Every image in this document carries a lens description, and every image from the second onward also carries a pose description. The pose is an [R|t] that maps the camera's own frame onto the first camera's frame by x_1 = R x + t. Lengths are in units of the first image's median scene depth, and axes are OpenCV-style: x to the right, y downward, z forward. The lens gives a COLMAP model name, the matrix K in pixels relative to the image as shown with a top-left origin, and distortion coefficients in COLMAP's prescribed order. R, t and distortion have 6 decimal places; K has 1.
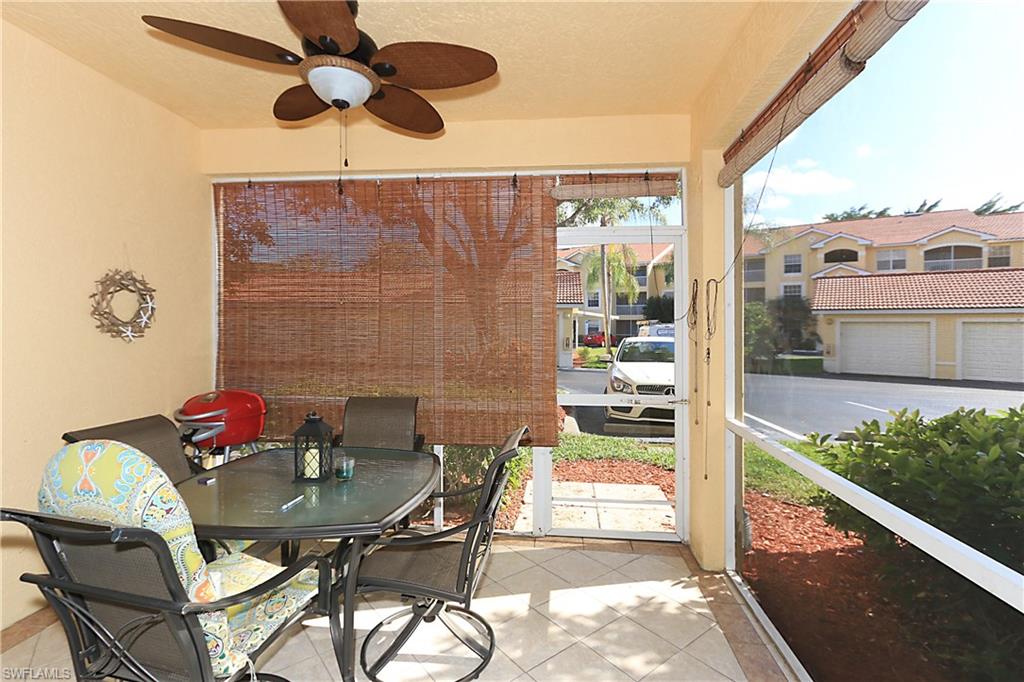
lens RADIAL K [[478.1, 0, 514.4], [0, 478.1, 327.7], [0, 0, 1]] dist [-0.001732, 0.000845]
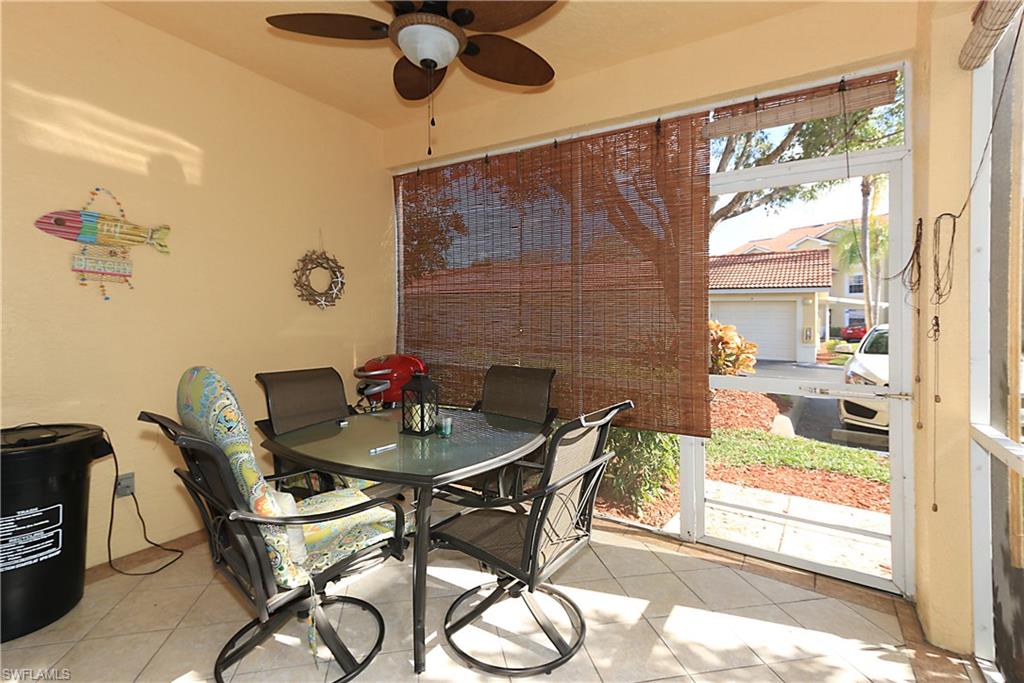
lens RADIAL K [[472.1, 0, 511.9], [0, 472.1, 323.1], [0, 0, 1]] dist [0.017446, 0.000822]
pose [[0.890770, 0.009859, -0.454348, 0.178383], [-0.006043, 0.999933, 0.009849, 0.048529], [0.454415, -0.006028, 0.890770, 0.124396]]
